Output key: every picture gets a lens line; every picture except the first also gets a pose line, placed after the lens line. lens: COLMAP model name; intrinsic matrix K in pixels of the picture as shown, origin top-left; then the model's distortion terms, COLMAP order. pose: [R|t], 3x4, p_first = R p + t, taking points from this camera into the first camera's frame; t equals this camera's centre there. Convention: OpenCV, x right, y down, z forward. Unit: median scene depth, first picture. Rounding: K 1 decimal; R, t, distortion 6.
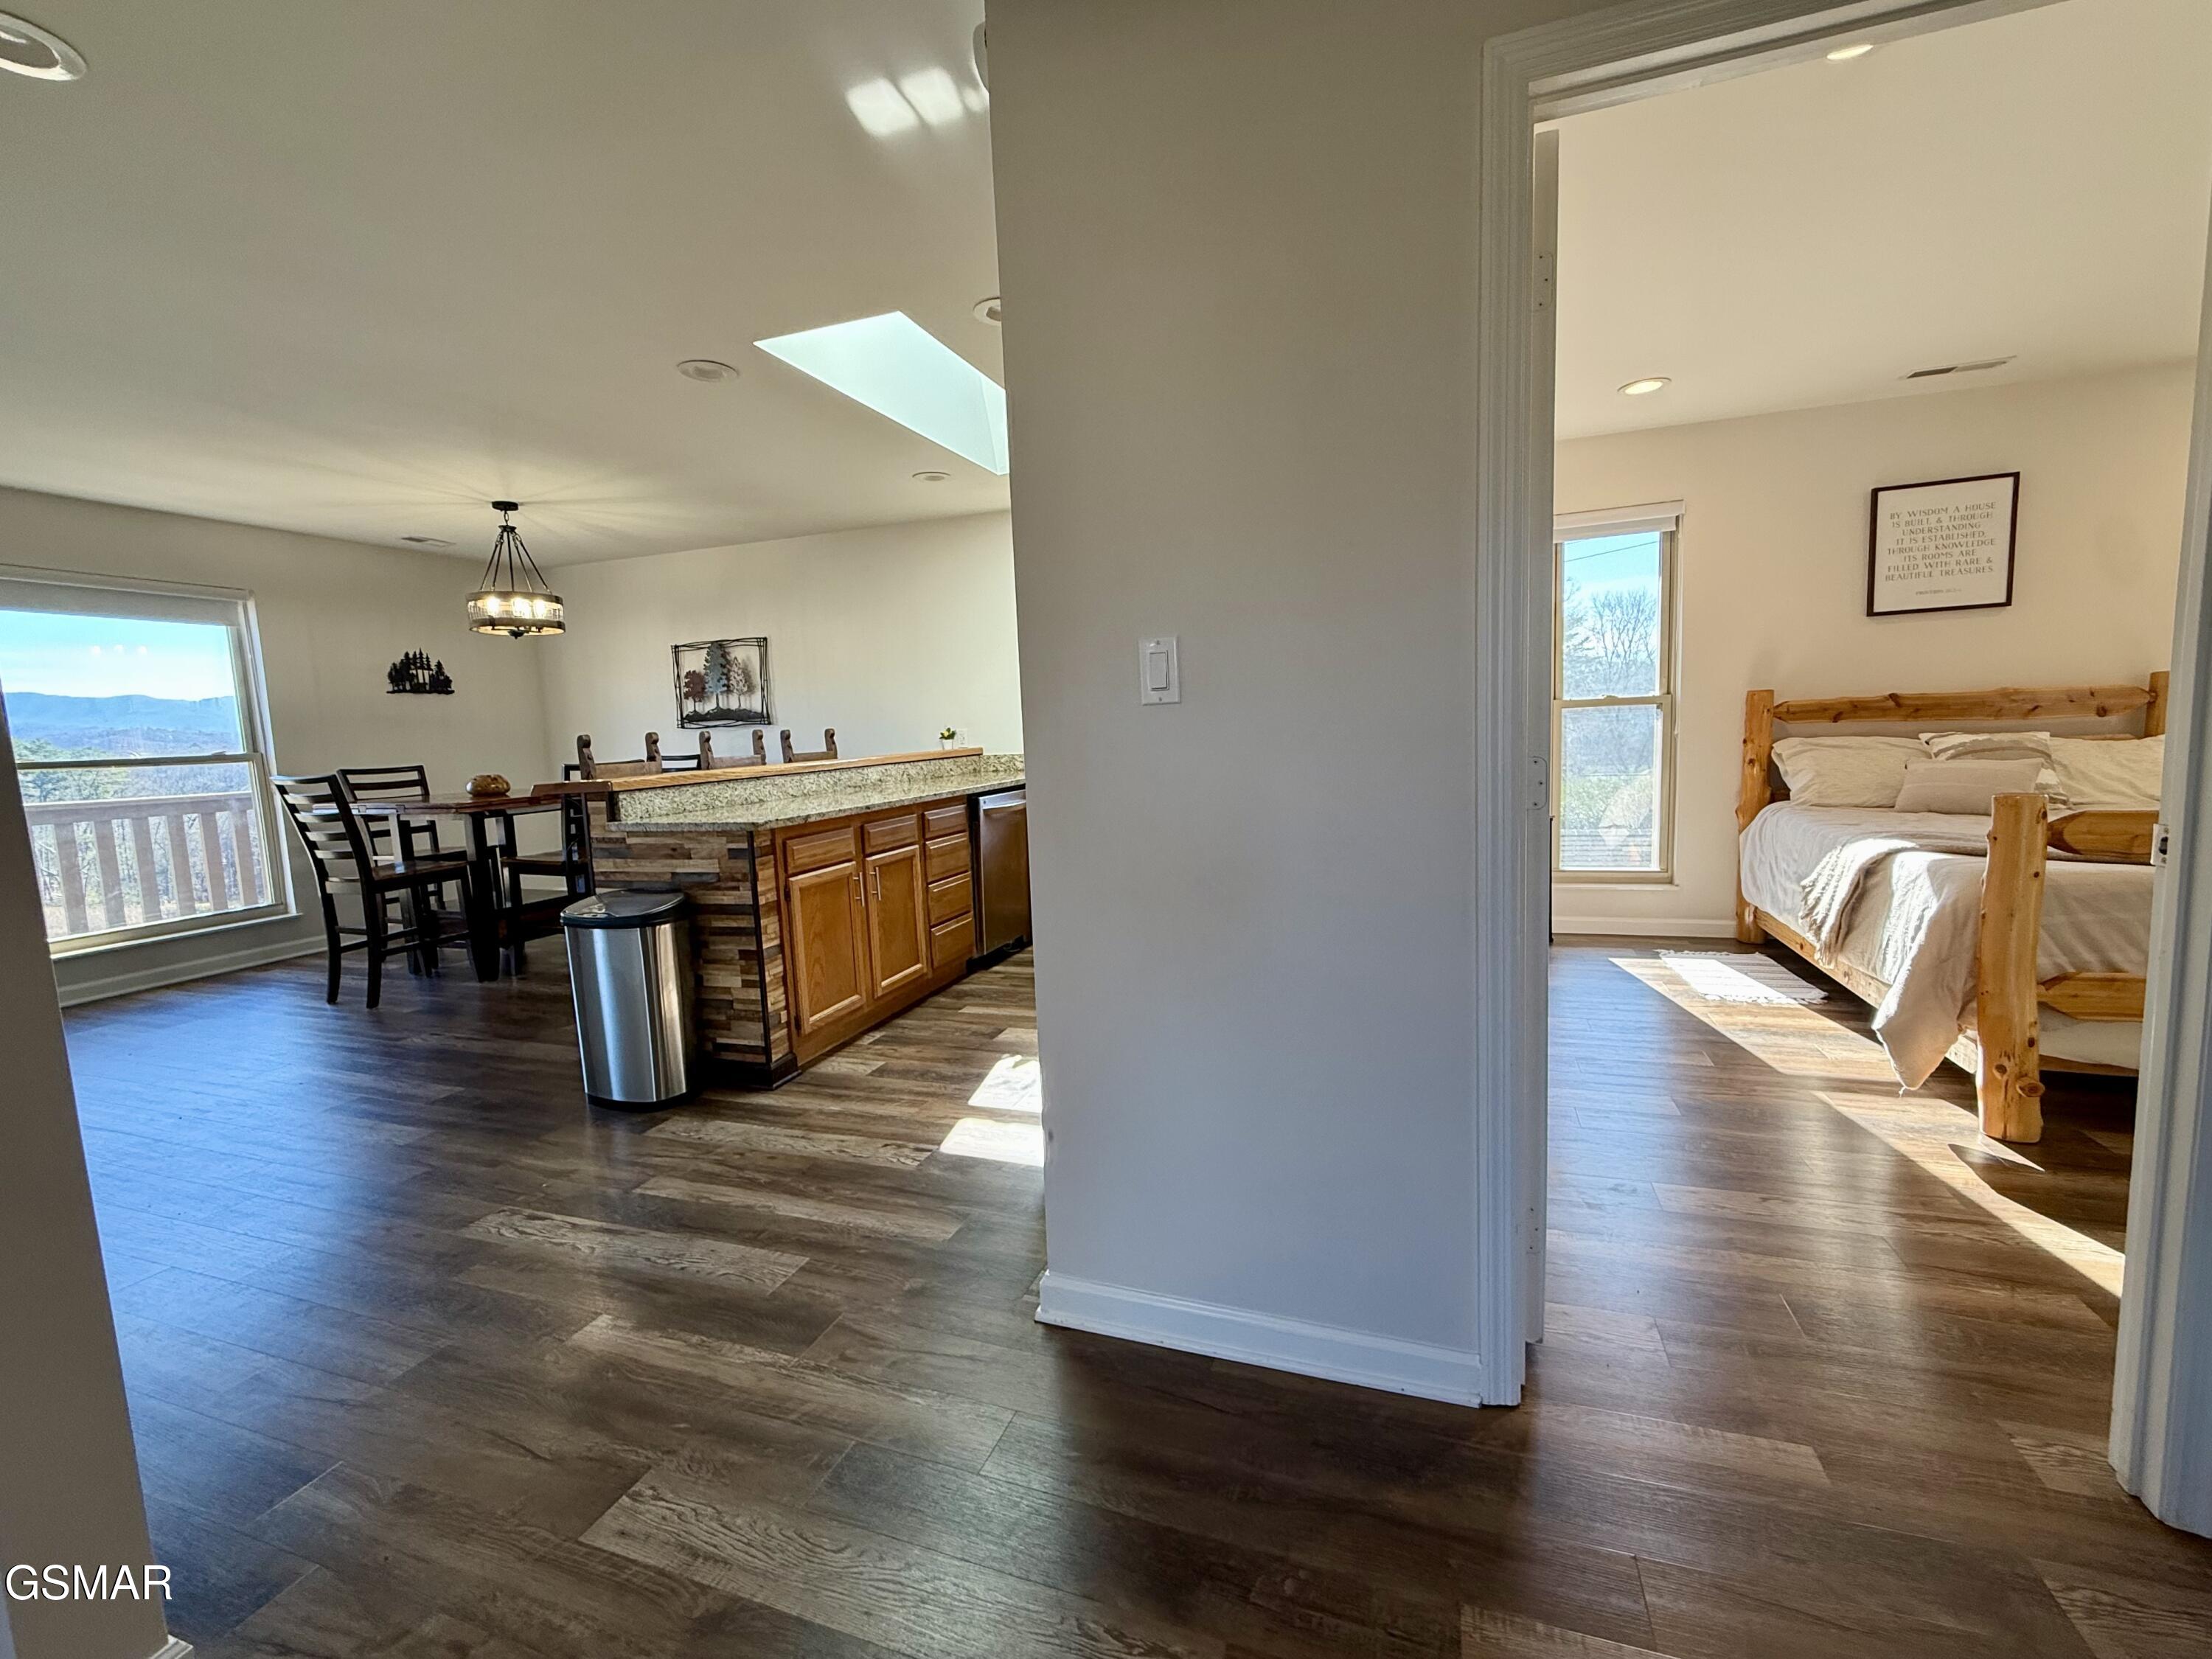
lens RADIAL K [[945.5, 0, 1108.1], [0, 945.5, 828.7], [0, 0, 1]] dist [0.000682, -0.000185]
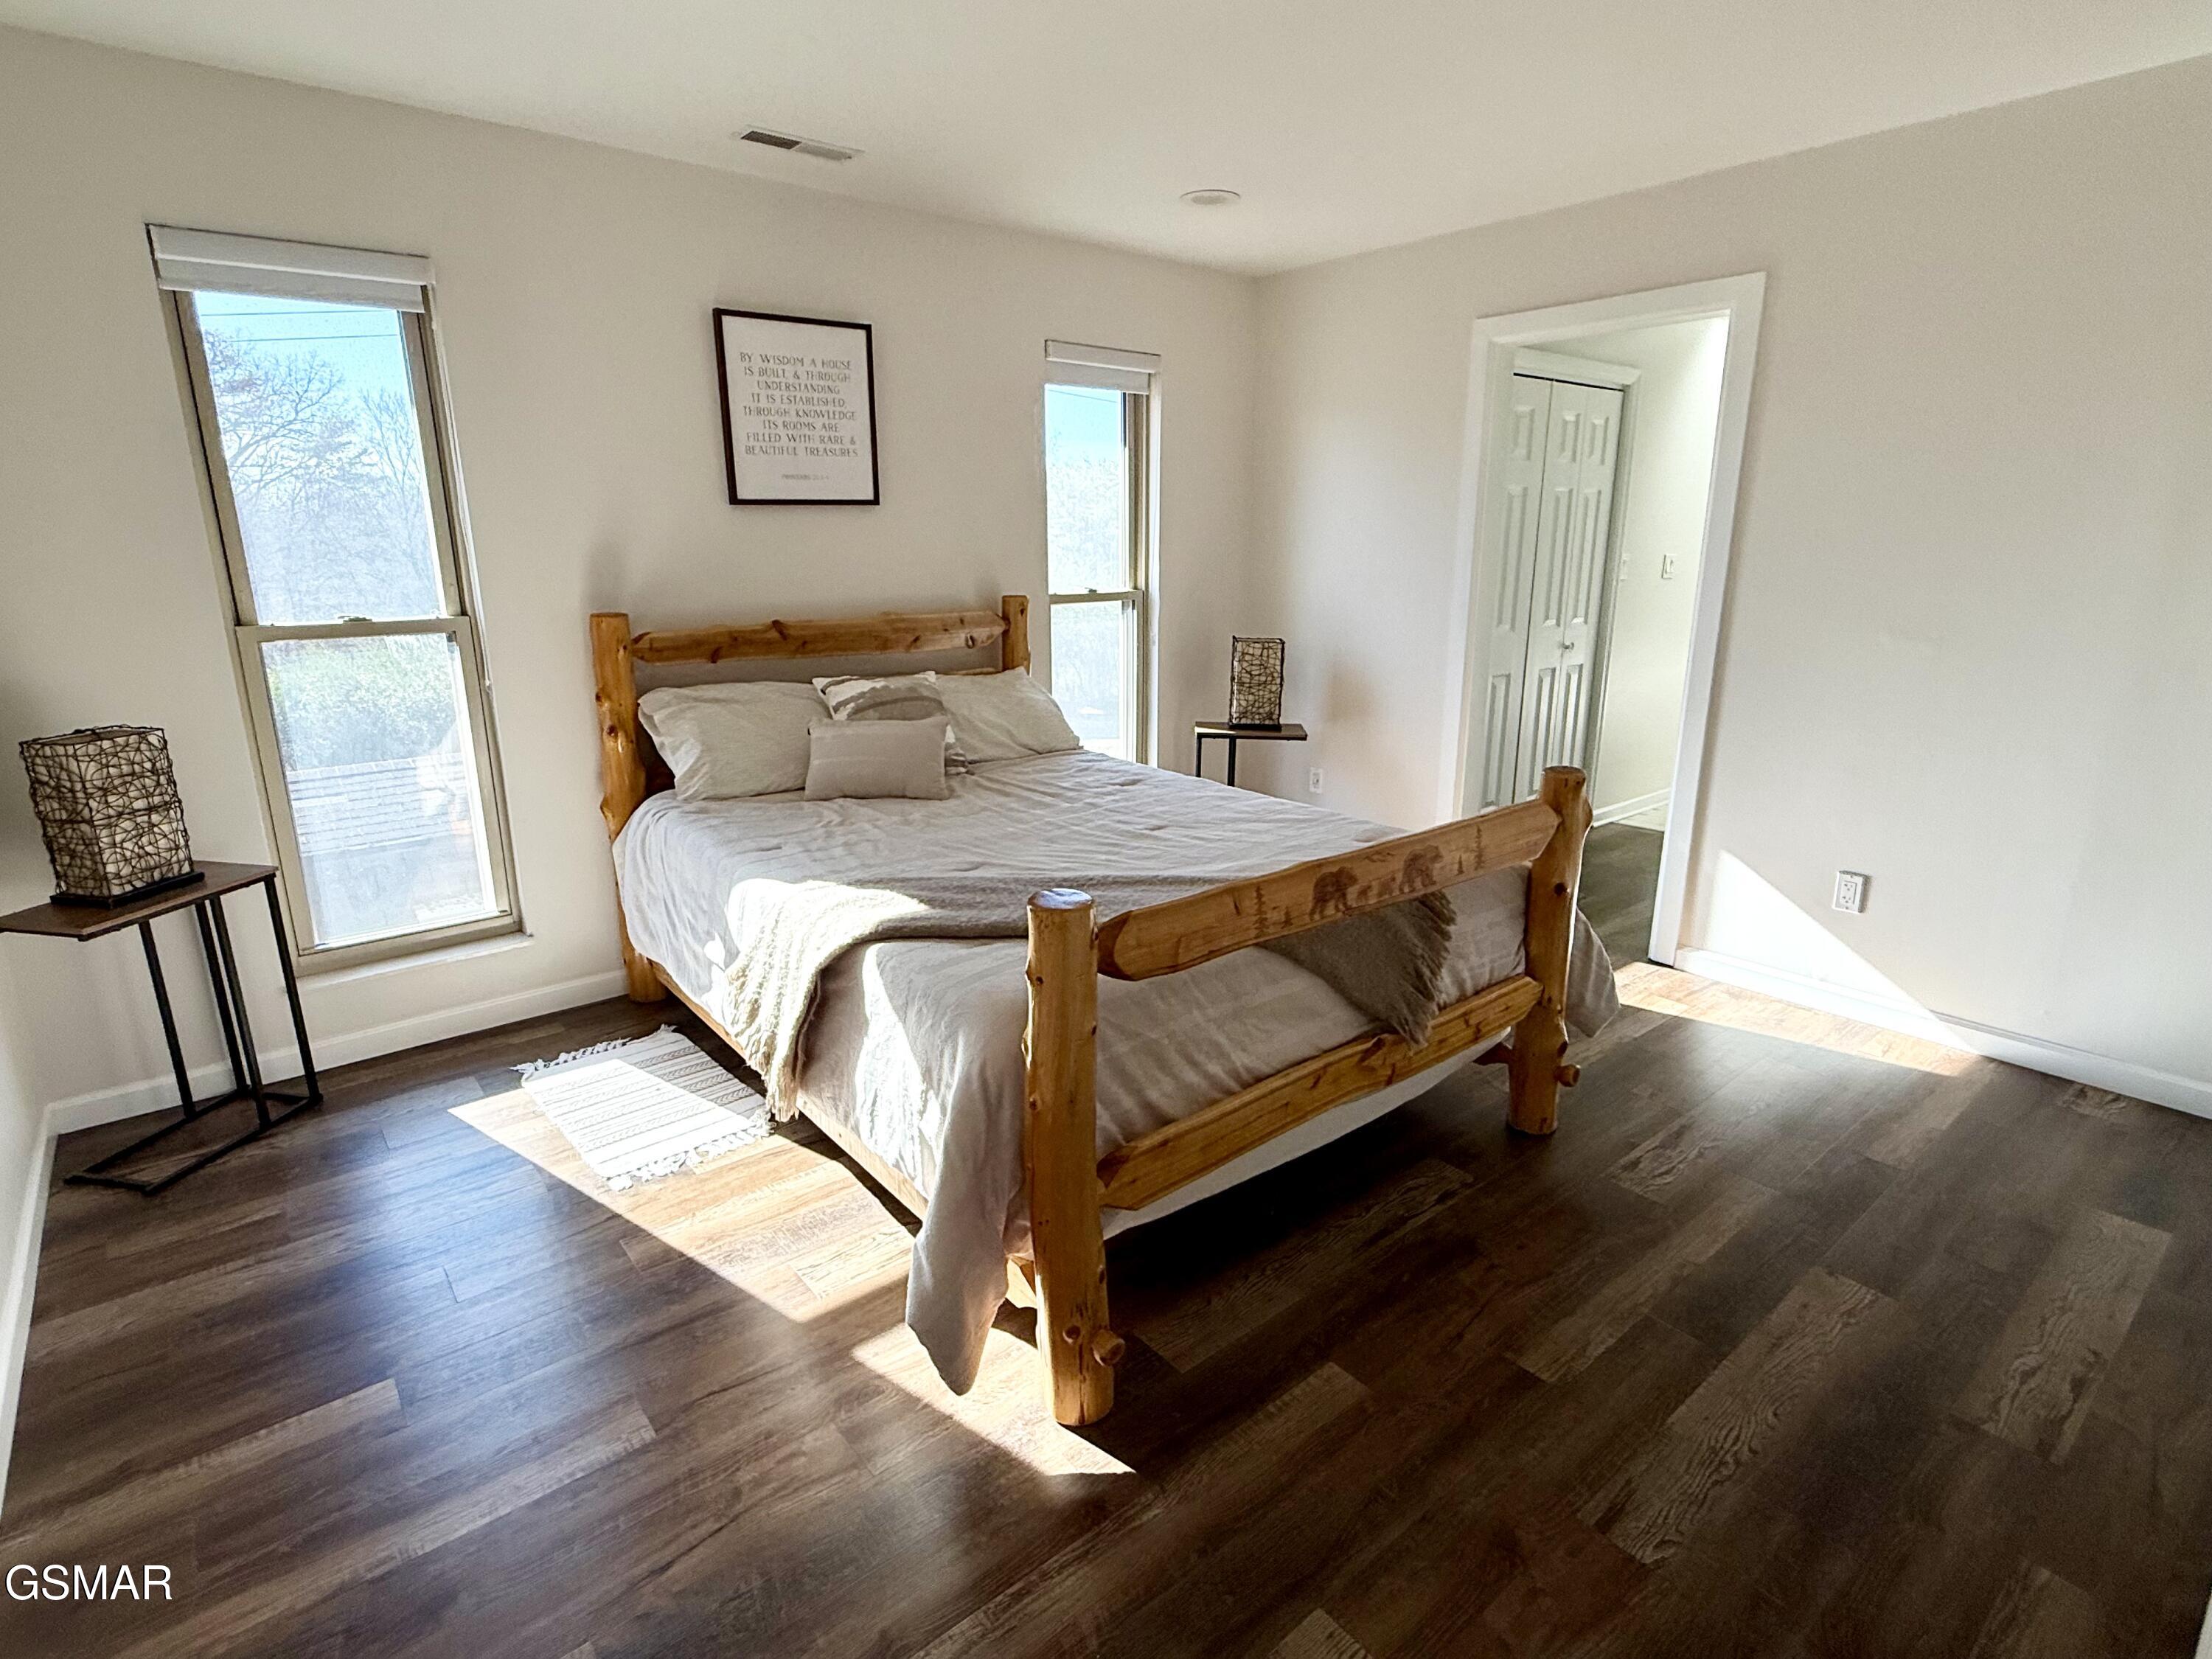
lens RADIAL K [[1111.8, 0, 1093.5], [0, 1111.8, 833.5], [0, 0, 1]] dist [0.004772, 0.000532]
pose [[0.525065, -0.180611, 0.831677, 0.232494], [0.072805, 0.983172, 0.167546, -0.108880], [-0.847942, -0.027422, 0.529379, 0.352990]]
